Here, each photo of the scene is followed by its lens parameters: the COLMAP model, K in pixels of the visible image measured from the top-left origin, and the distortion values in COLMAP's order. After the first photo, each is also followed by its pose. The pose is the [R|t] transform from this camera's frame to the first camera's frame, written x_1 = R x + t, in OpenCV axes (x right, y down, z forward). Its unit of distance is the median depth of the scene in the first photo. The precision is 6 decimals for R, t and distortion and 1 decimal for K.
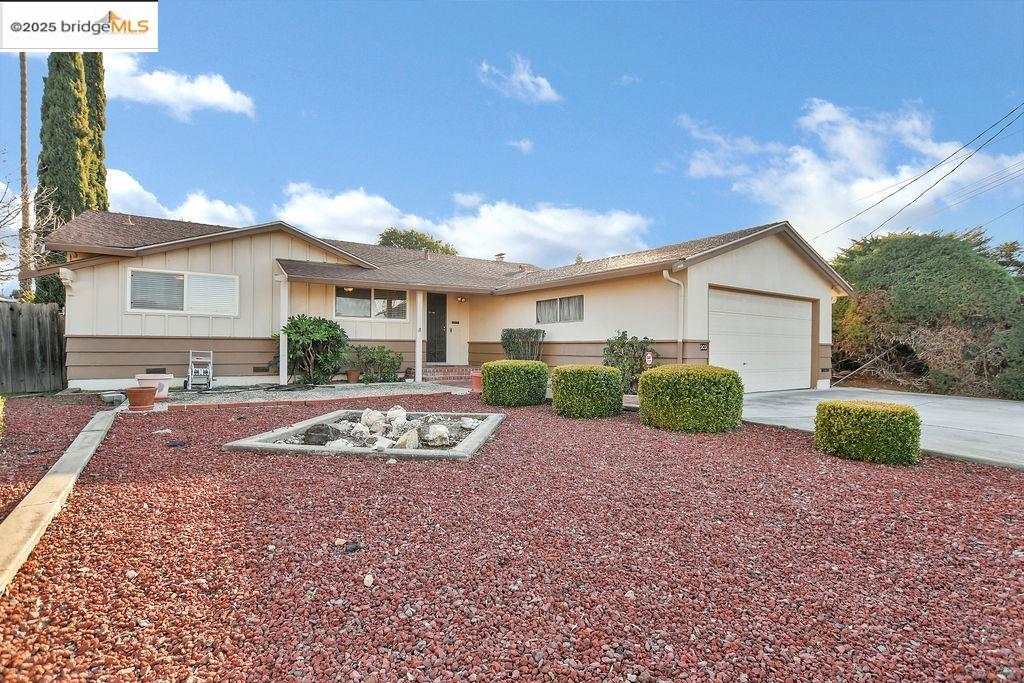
lens RADIAL K [[485.0, 0, 511.3], [0, 485.0, 347.7], [0, 0, 1]] dist [-0.025308, 0.000495]
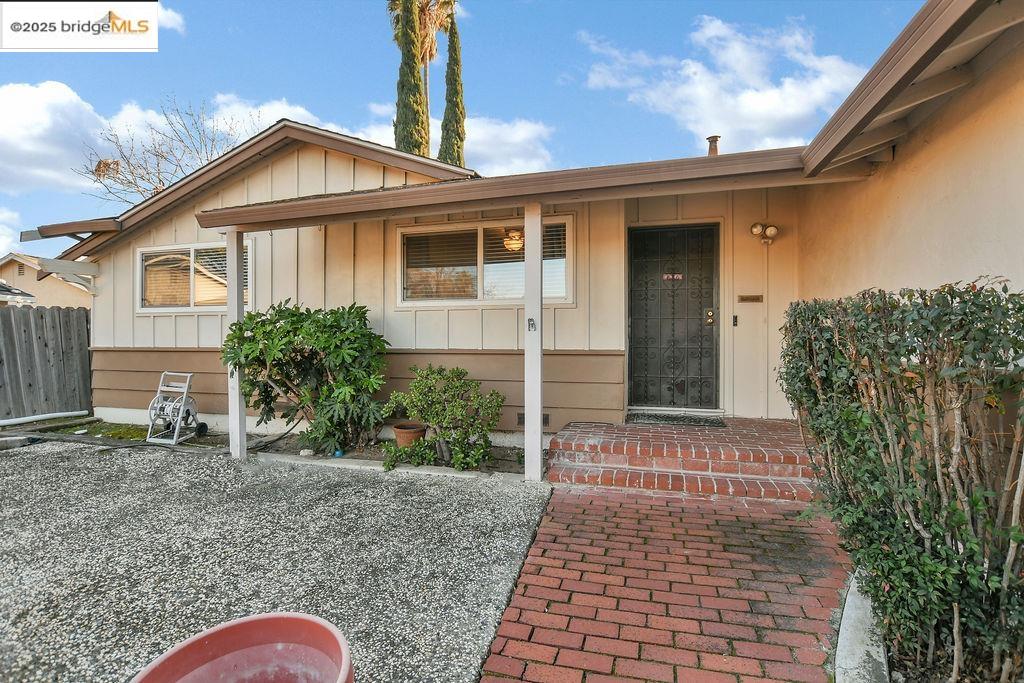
lens RADIAL K [[485.0, 0, 511.3], [0, 485.0, 347.7], [0, 0, 1]] dist [-0.025308, 0.000495]
pose [[0.637444, 0.004027, -0.770486, 0.067638], [0.002900, 0.999967, 0.007625, -0.026900], [0.770491, -0.007095, 0.637411, 0.915161]]
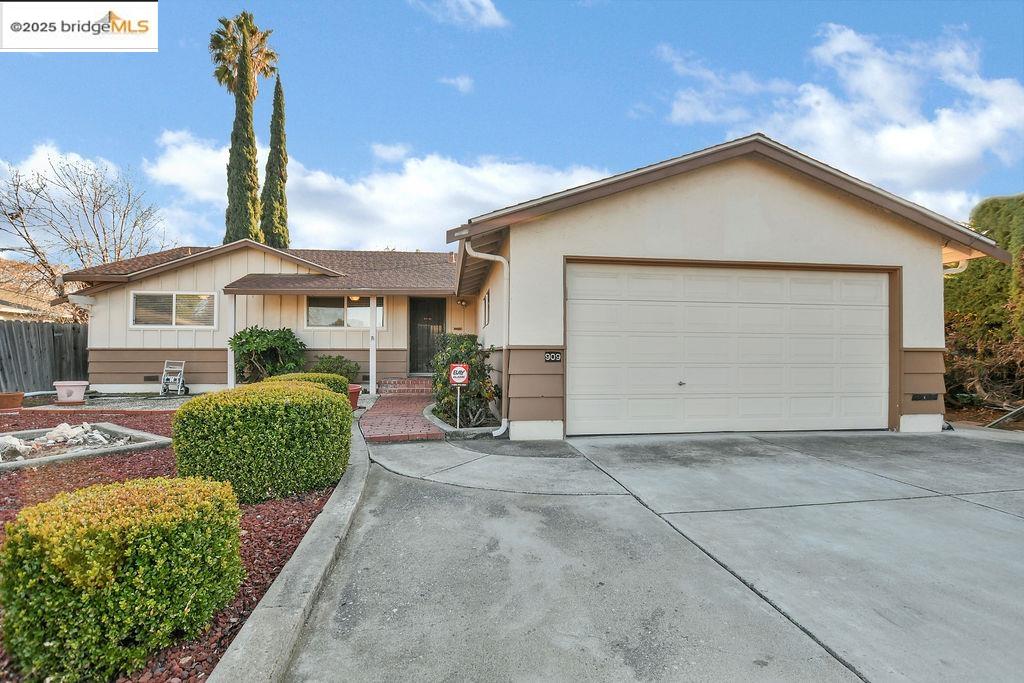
lens RADIAL K [[485.0, 0, 511.3], [0, 485.0, 347.7], [0, 0, 1]] dist [-0.025308, 0.000495]
pose [[0.888935, -0.011199, -0.457897, 0.552530], [0.003686, 0.999844, -0.017297, -0.001715], [0.458019, 0.013688, 0.888837, 0.353009]]
